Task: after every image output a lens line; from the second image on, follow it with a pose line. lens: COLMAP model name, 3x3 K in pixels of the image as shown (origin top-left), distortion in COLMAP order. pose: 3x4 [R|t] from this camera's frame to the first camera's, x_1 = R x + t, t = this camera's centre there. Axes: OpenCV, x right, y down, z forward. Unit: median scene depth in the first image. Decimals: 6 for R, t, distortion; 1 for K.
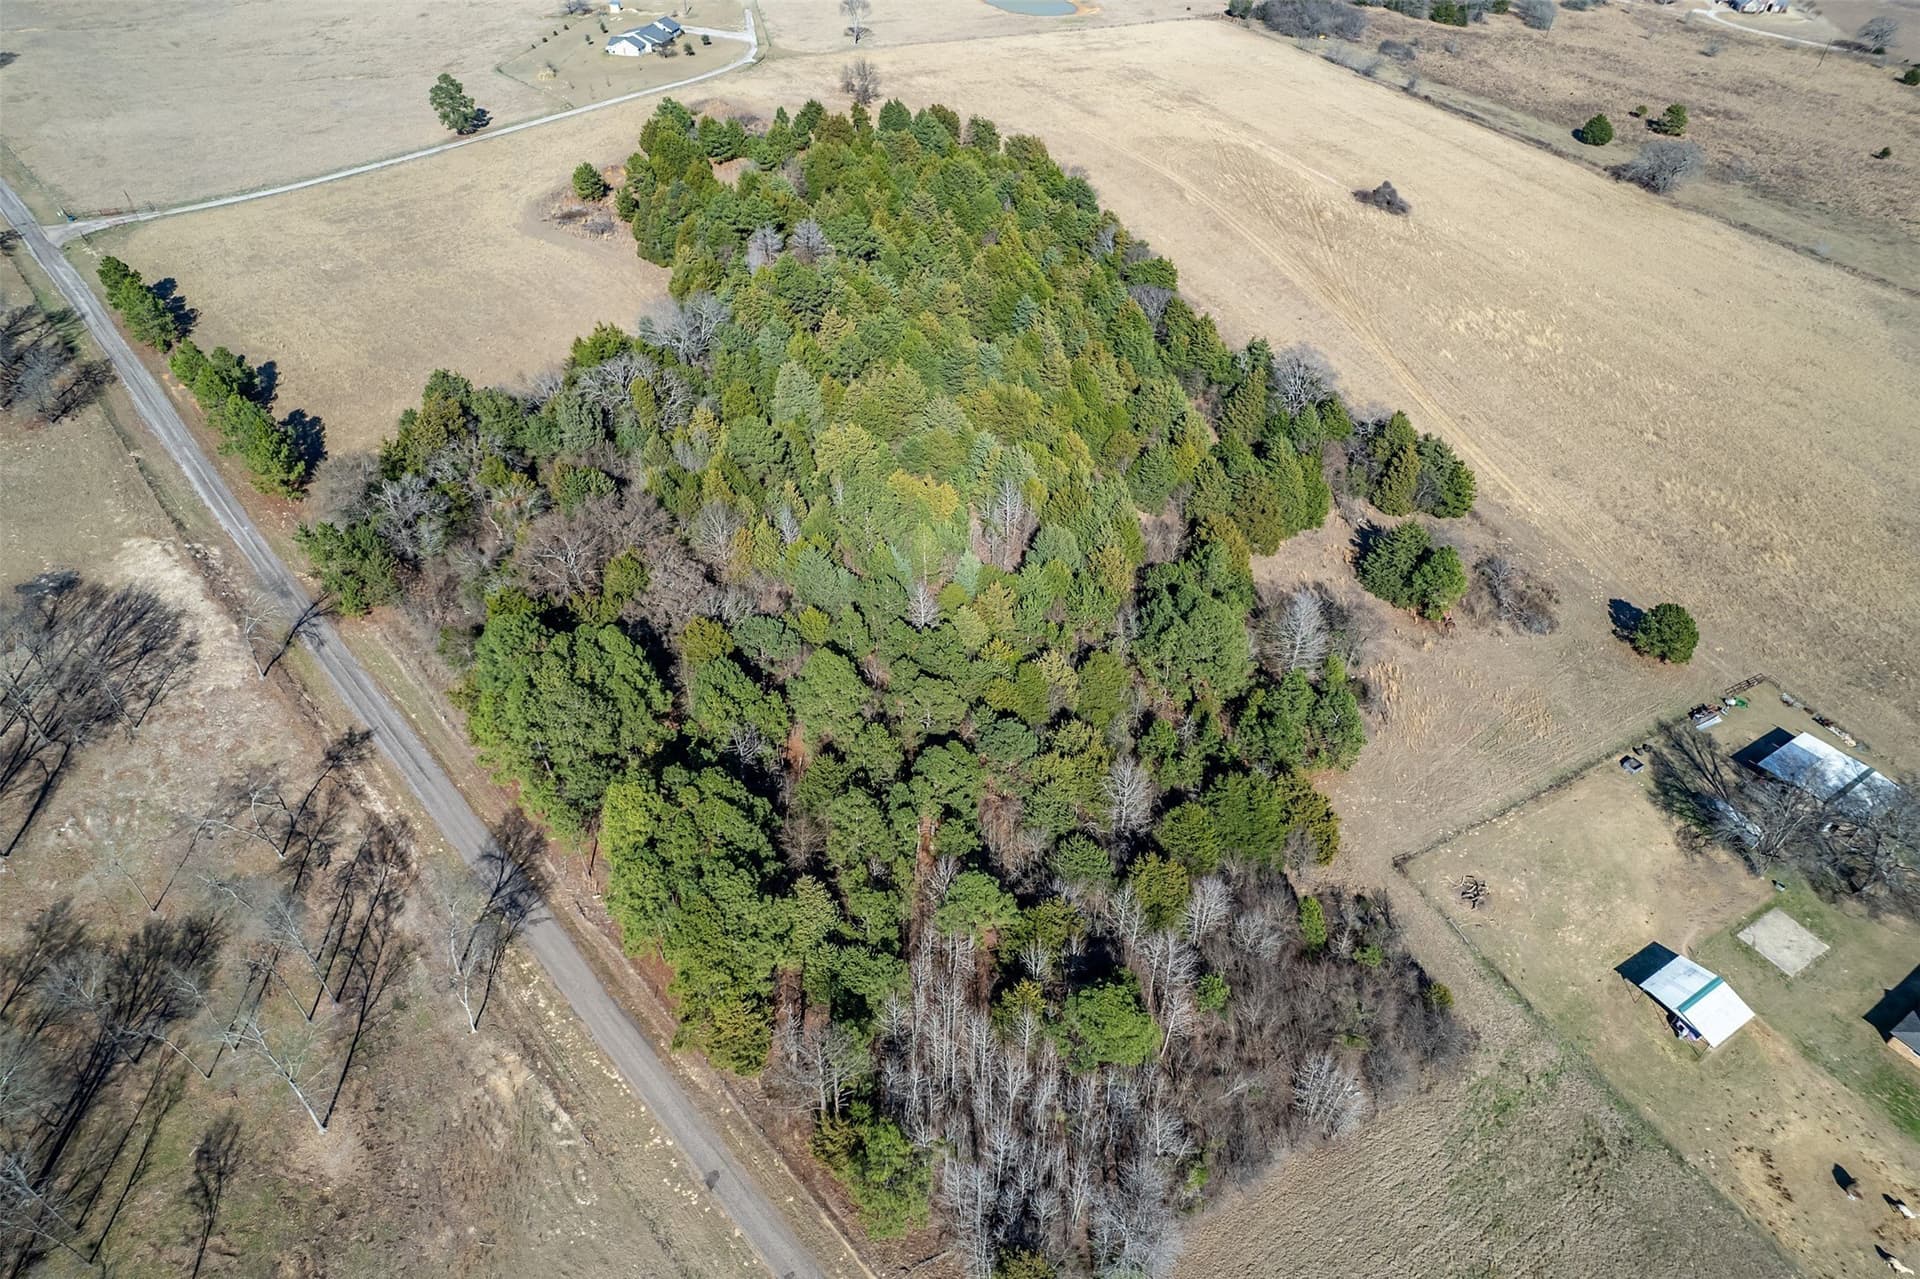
lens RADIAL K [[1231.4, 0, 965.0], [0, 1231.4, 646.6], [0, 0, 1]] dist [-0.071372, 0.066141]
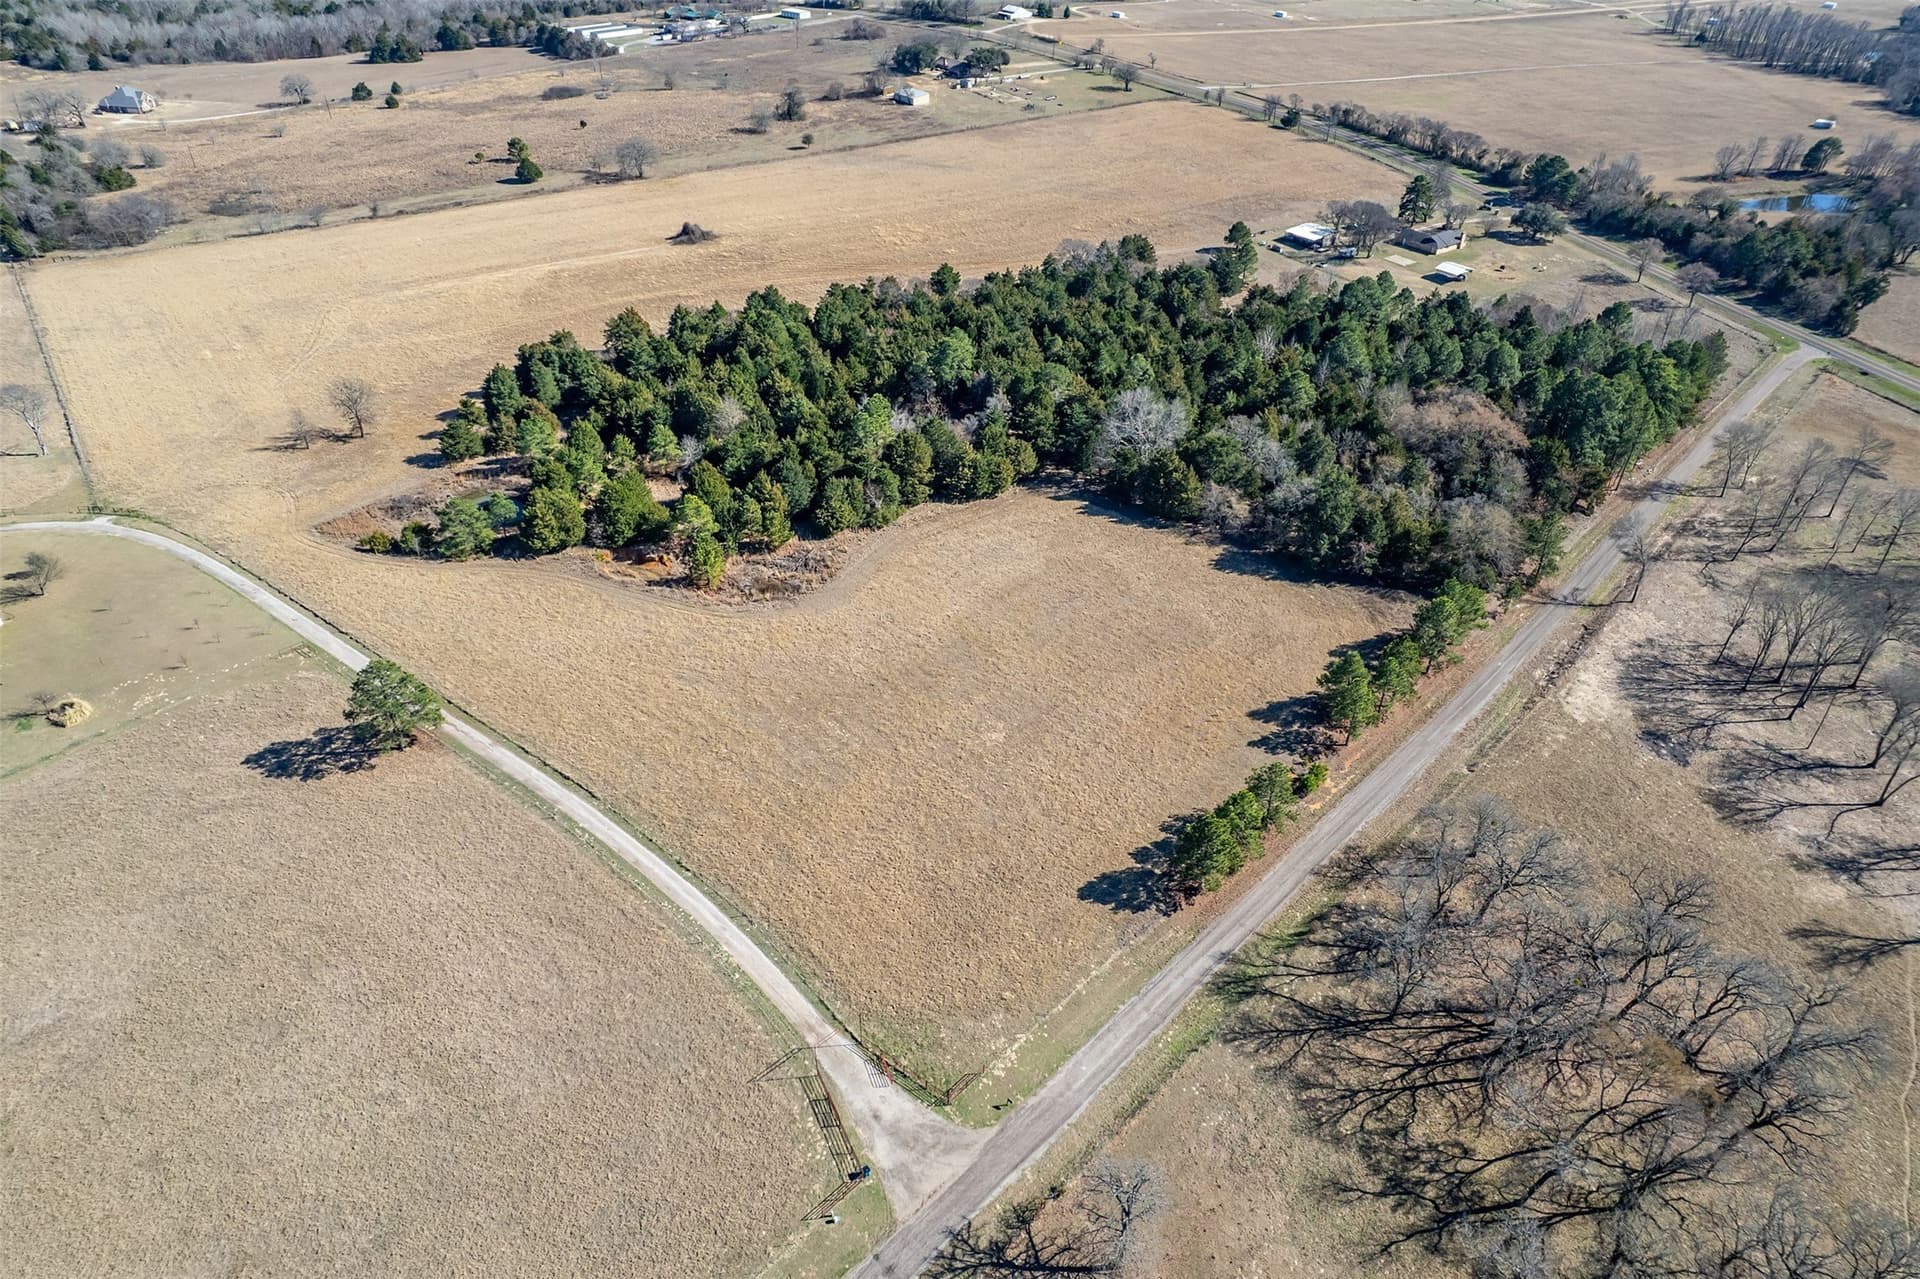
lens RADIAL K [[1243.6, 0, 960.0], [0, 1243.6, 639.5], [0, 0, 1]] dist [-0.057932, -0.001074]
pose [[-0.098534, -0.603469, 0.791275, -1.122965], [0.643875, 0.567612, 0.513071, -0.769148], [-0.758760, 0.560036, 0.332630, 0.823333]]
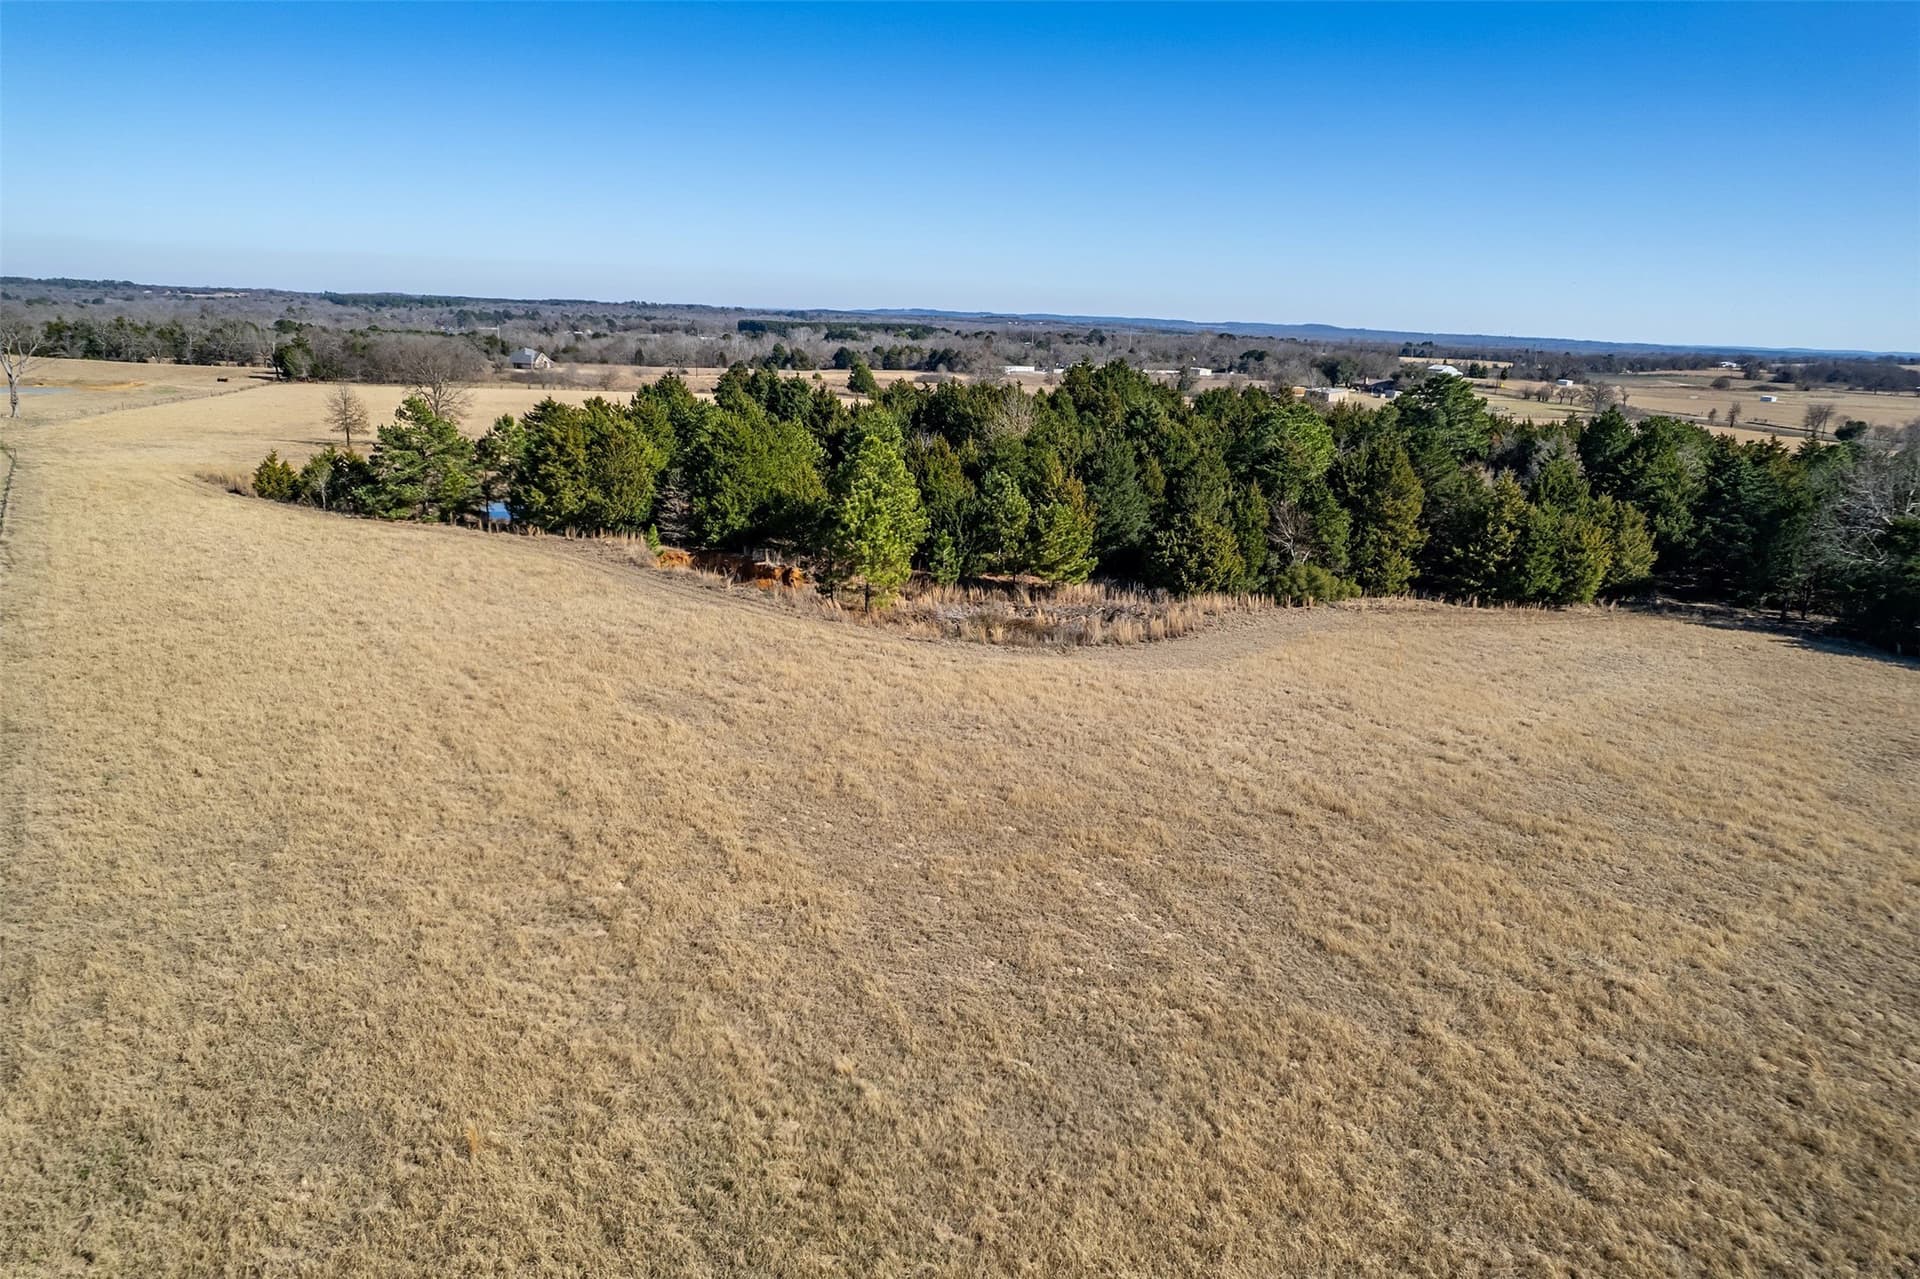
lens RADIAL K [[1231.4, 0, 965.0], [0, 1231.4, 646.6], [0, 0, 1]] dist [-0.071372, 0.066141]
pose [[0.204178, -0.286162, 0.936174, -0.716579], [0.621691, 0.776619, 0.101800, -0.468668], [-0.756182, 0.561226, 0.336473, 1.092202]]
